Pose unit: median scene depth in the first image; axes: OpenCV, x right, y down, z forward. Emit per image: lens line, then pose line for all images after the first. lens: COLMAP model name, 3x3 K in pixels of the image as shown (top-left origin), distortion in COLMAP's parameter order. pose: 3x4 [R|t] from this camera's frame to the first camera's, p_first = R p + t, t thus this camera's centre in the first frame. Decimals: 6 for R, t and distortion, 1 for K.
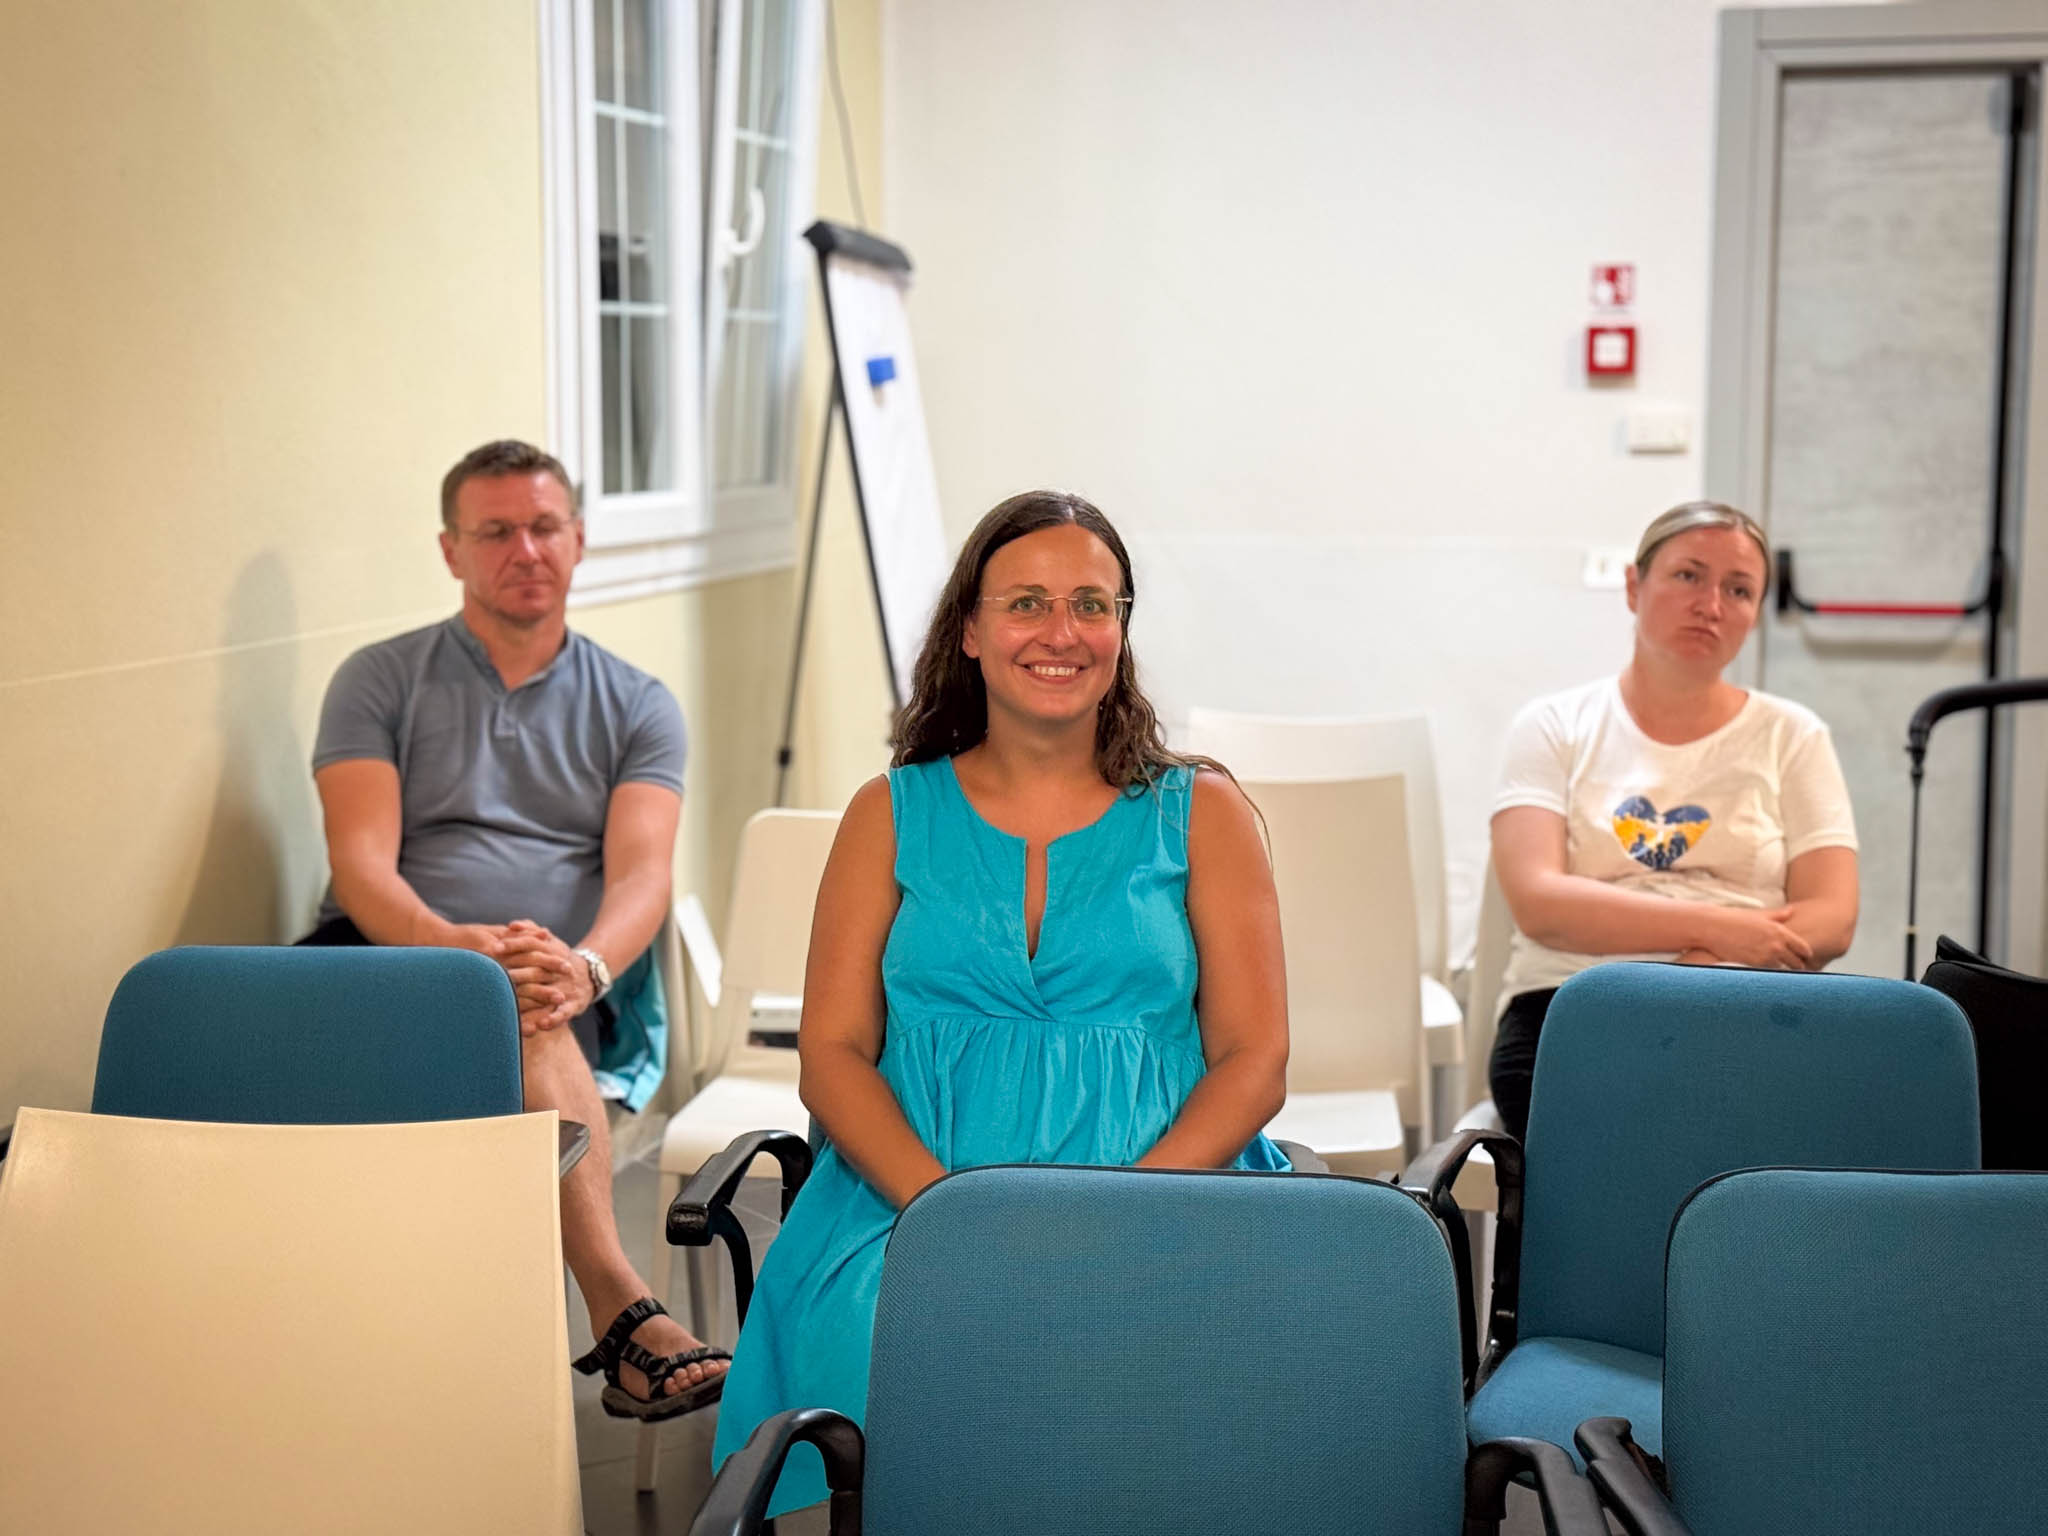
lens RADIAL K [[3272.2, 0, 1216.1], [0, 3272.2, 766.6], [0, 0, 1]] dist [-0.026799, 0.000927]
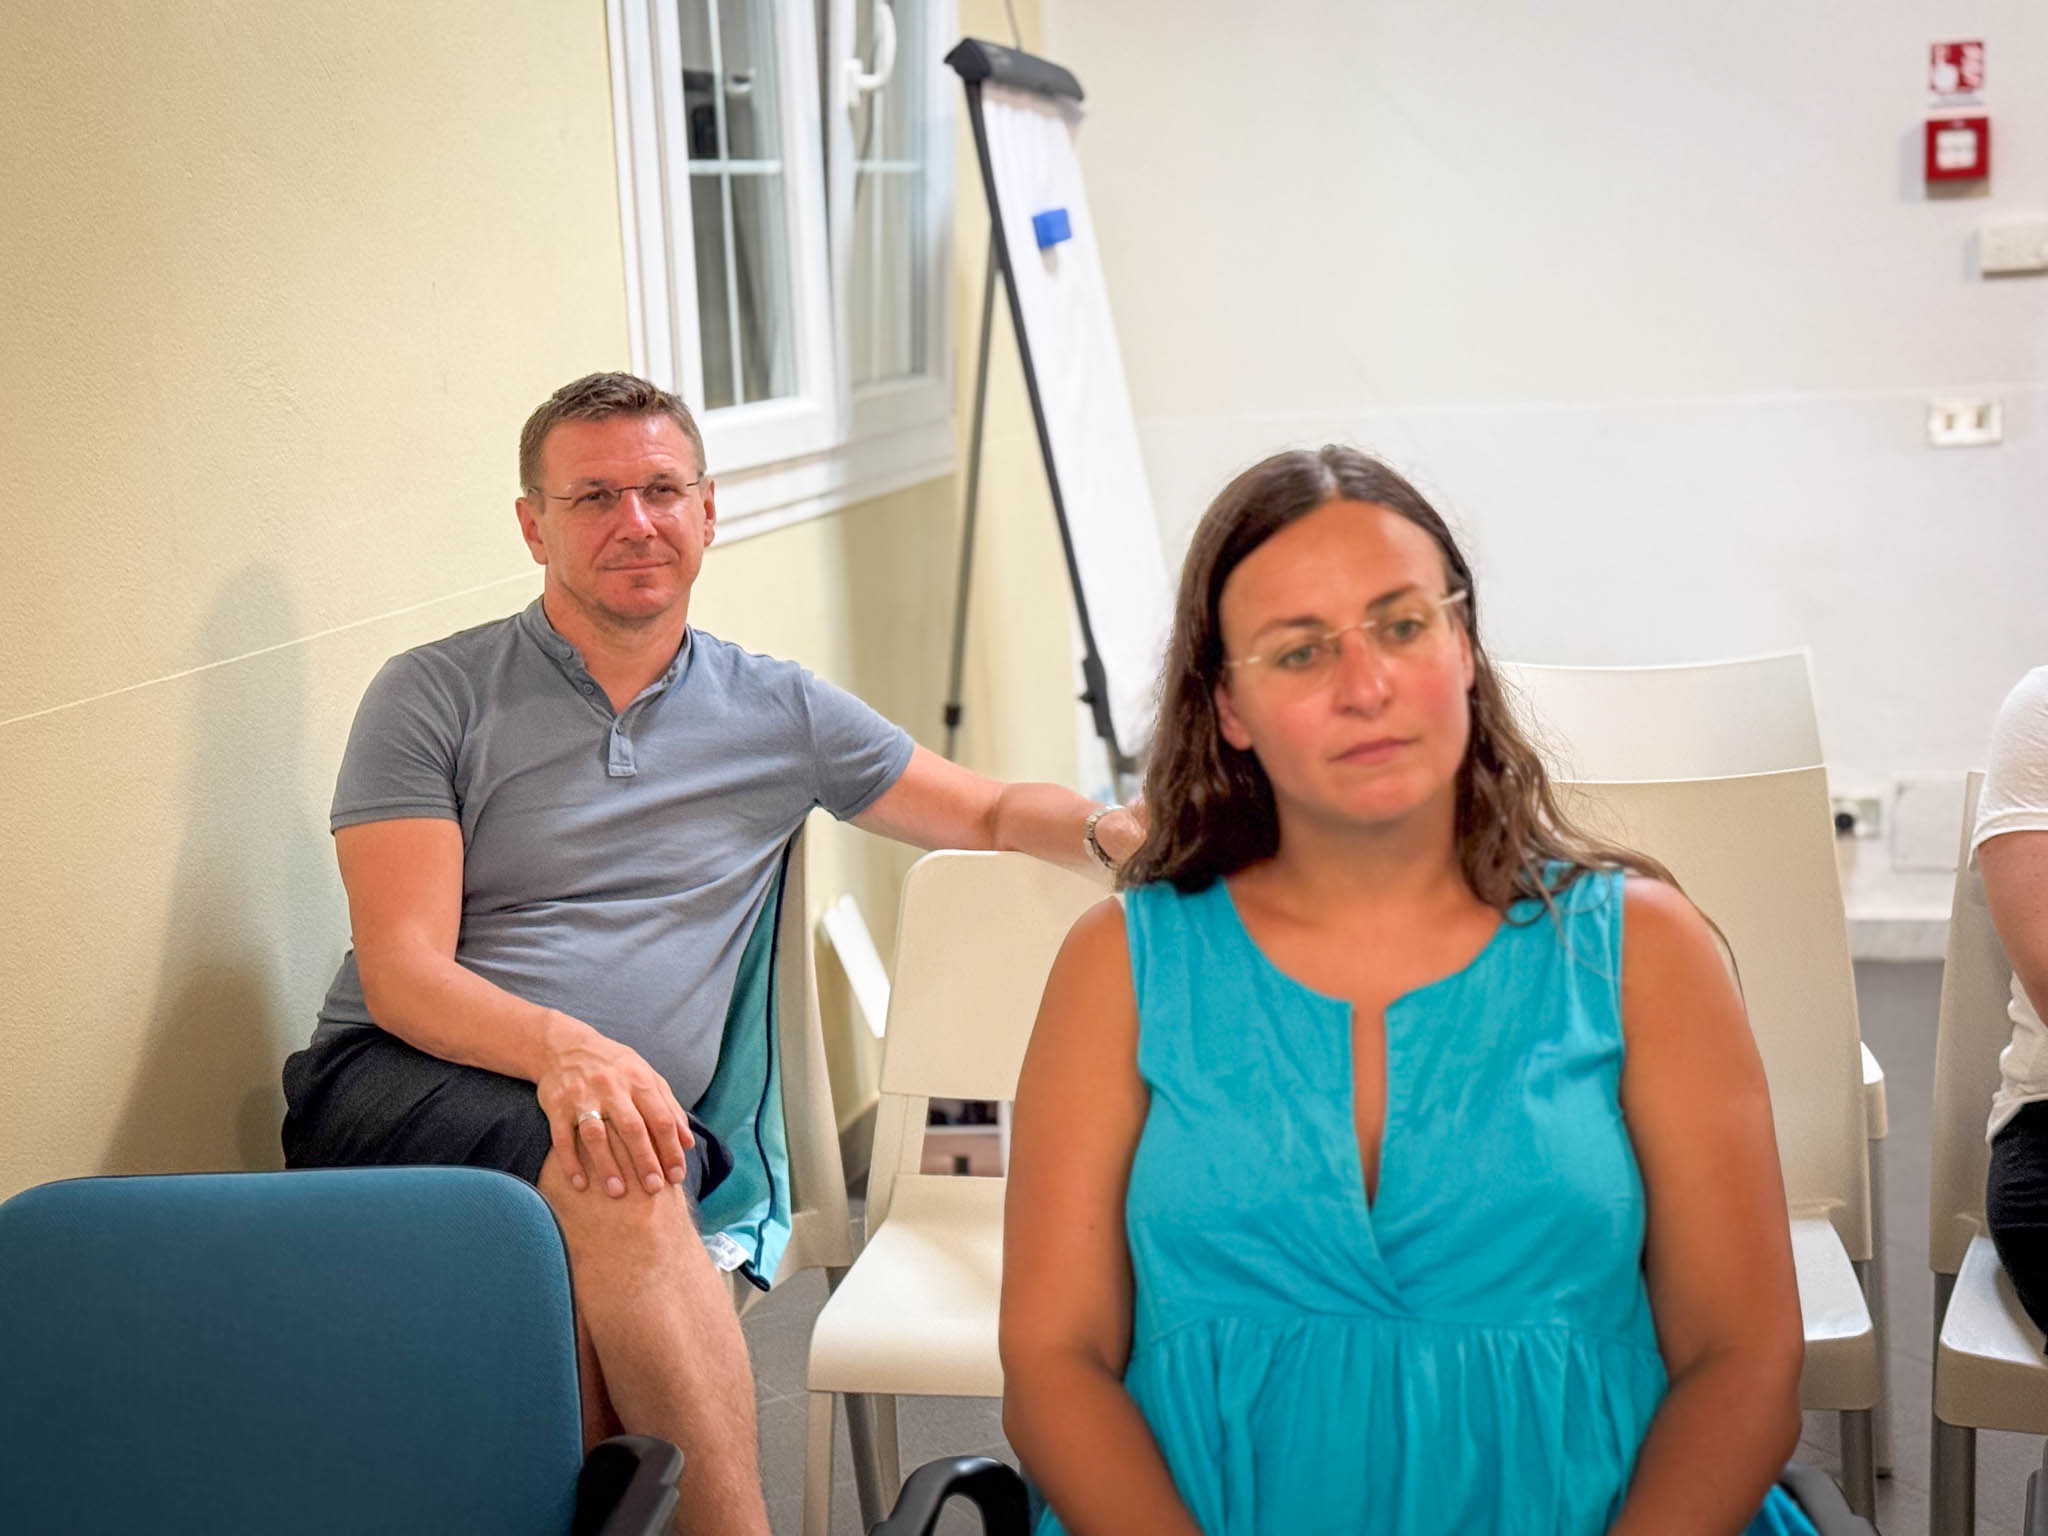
lens RADIAL K [[3251.9, 0, 1024.0], [0, 3251.9, 768.0], [0, 0, 1]] dist [0.010843, -0.032254]
pose [[0.993045, -0.037285, -0.111672, -0.037016], [0.042720, 0.997996, 0.046674, -0.039185], [0.109707, -0.051120, 0.992648, 0.298313]]
